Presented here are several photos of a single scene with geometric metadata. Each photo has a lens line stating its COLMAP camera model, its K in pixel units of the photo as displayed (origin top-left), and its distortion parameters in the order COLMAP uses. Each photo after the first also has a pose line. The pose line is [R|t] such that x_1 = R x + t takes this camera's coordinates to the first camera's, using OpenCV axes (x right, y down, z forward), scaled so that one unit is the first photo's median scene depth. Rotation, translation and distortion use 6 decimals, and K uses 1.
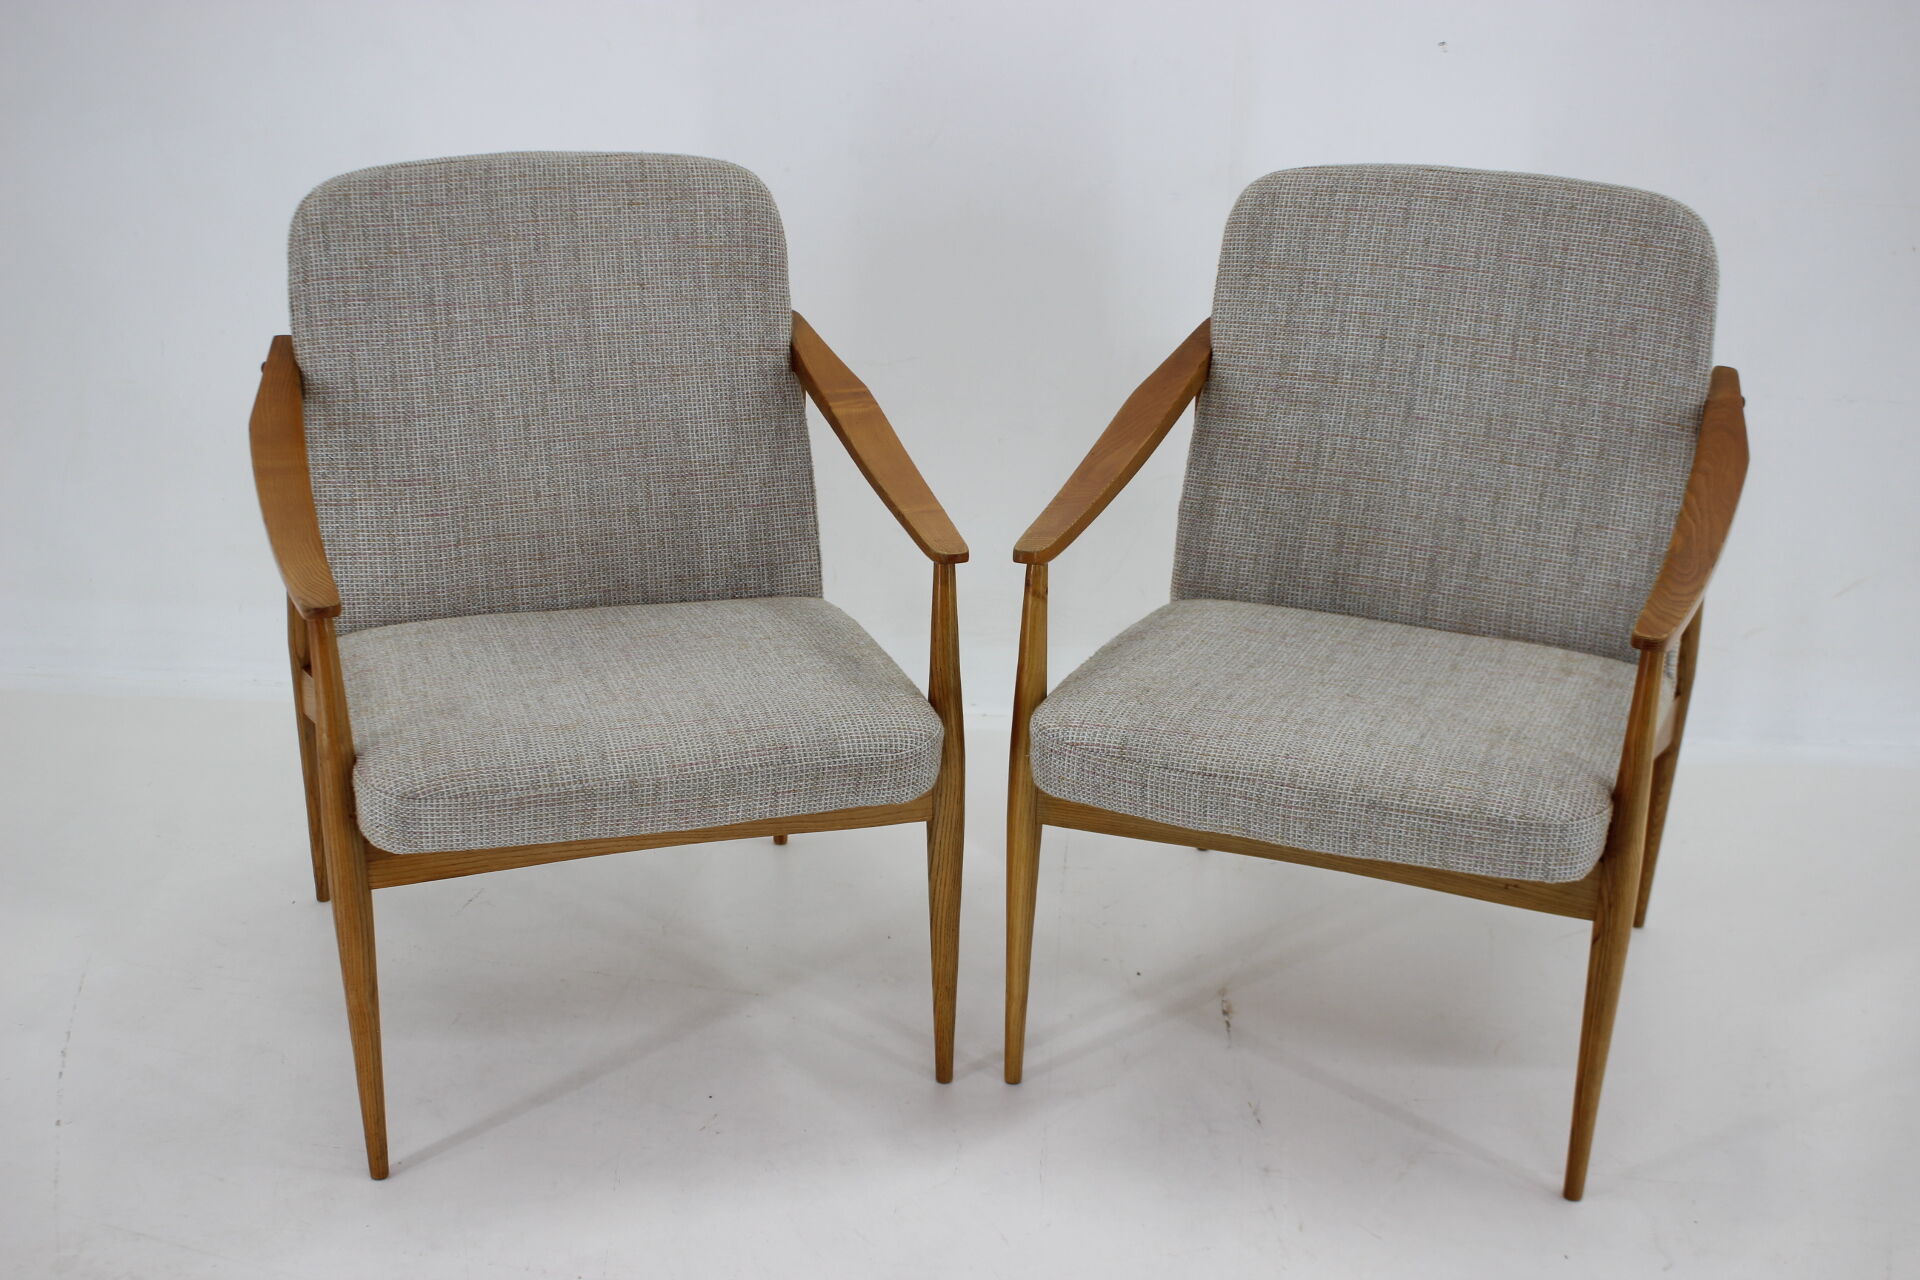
lens RADIAL K [[2333.9, 0, 960.0], [0, 2333.9, 640.0], [0, 0, 1]] dist [-0.085607, 0.044706]
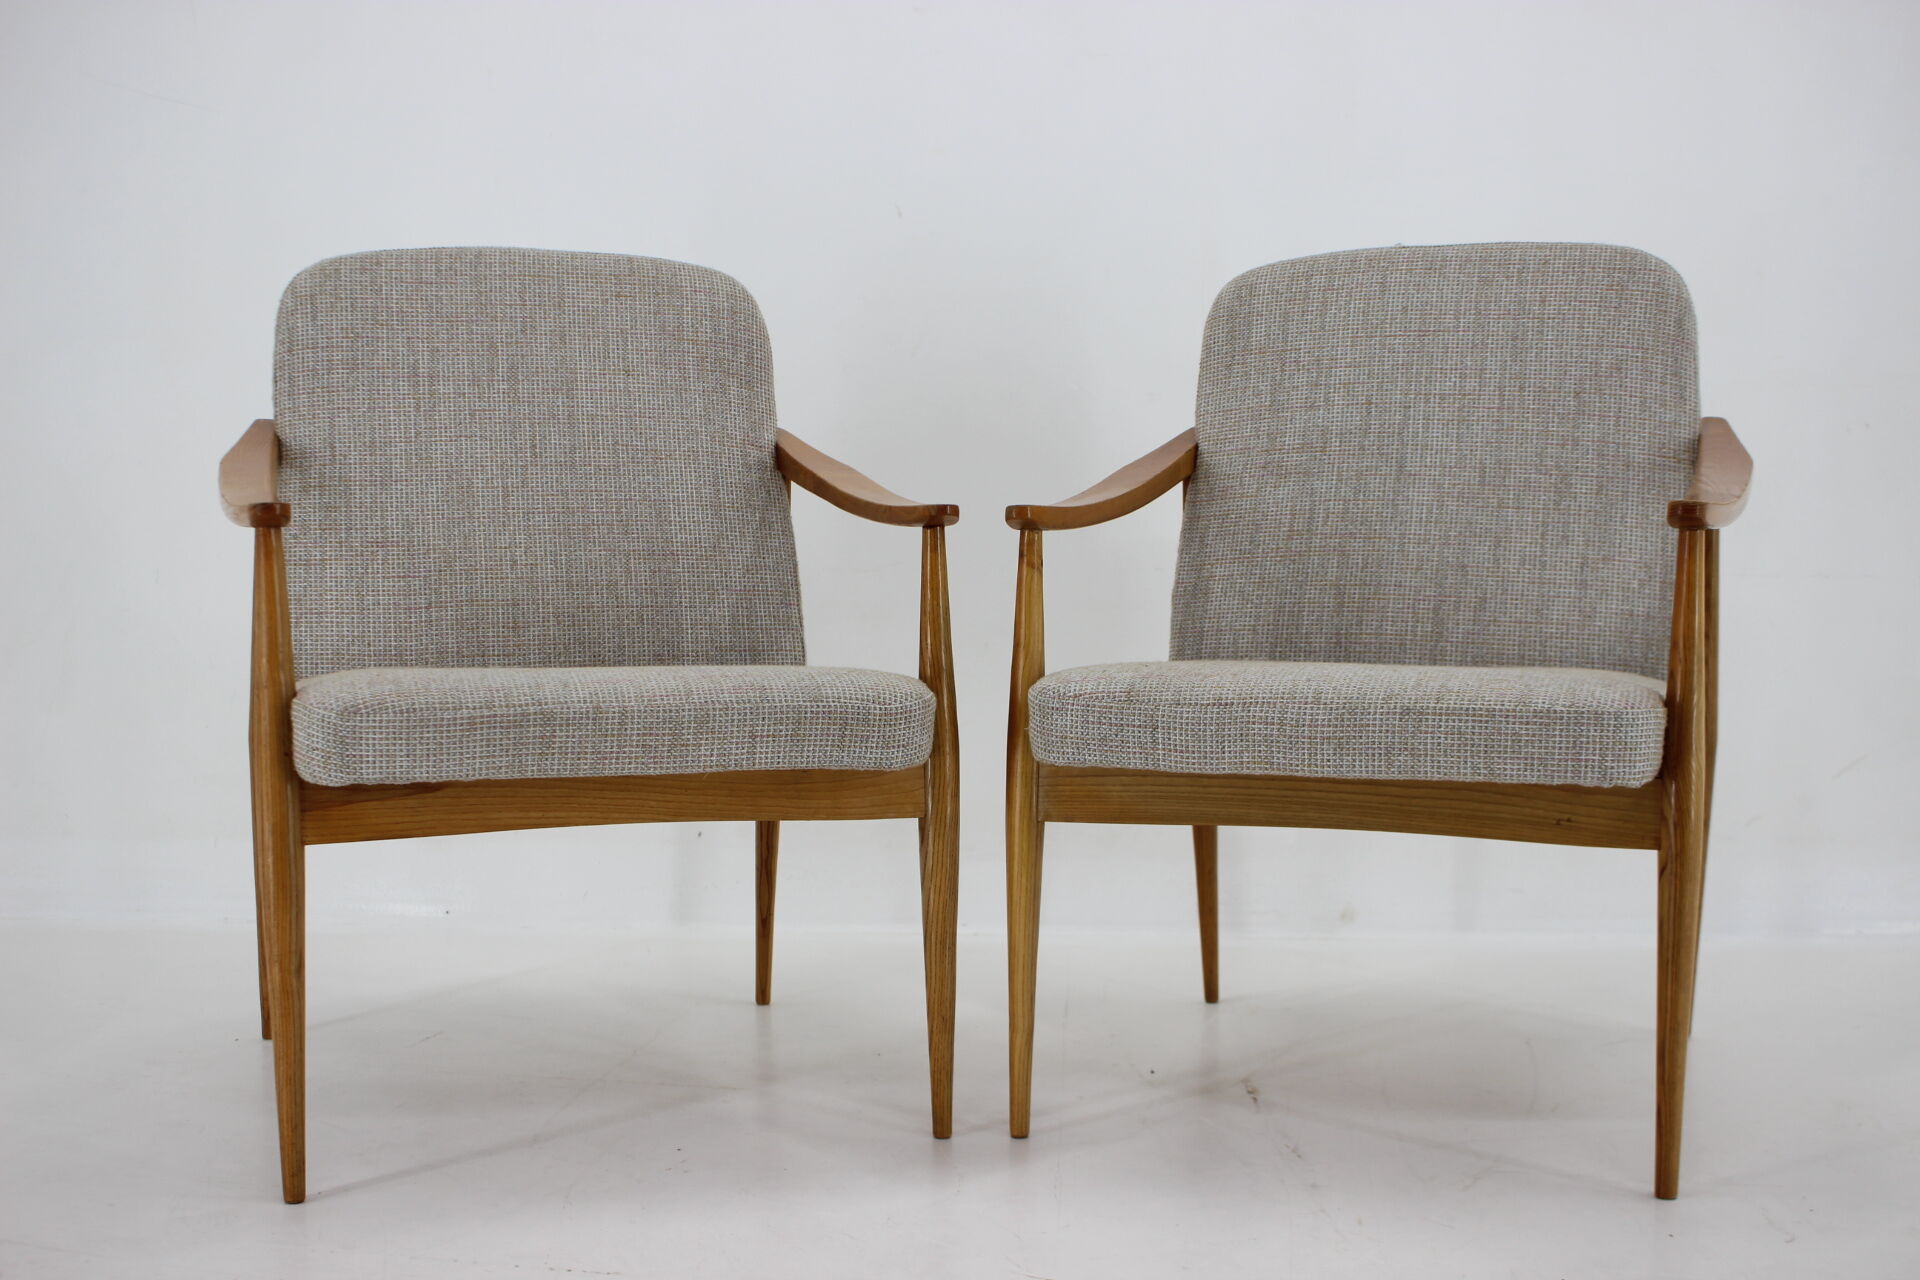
lens RADIAL K [[2138.8, 0, 960.0], [0, 2138.8, 640.0], [0, 0, 1]] dist [-0.109138, 0.112074]
pose [[0.999799, -0.016295, 0.011684, -0.006104], [0.019009, 0.955690, -0.293759, 0.236854], [-0.006379, 0.293922, 0.955808, 0.159946]]
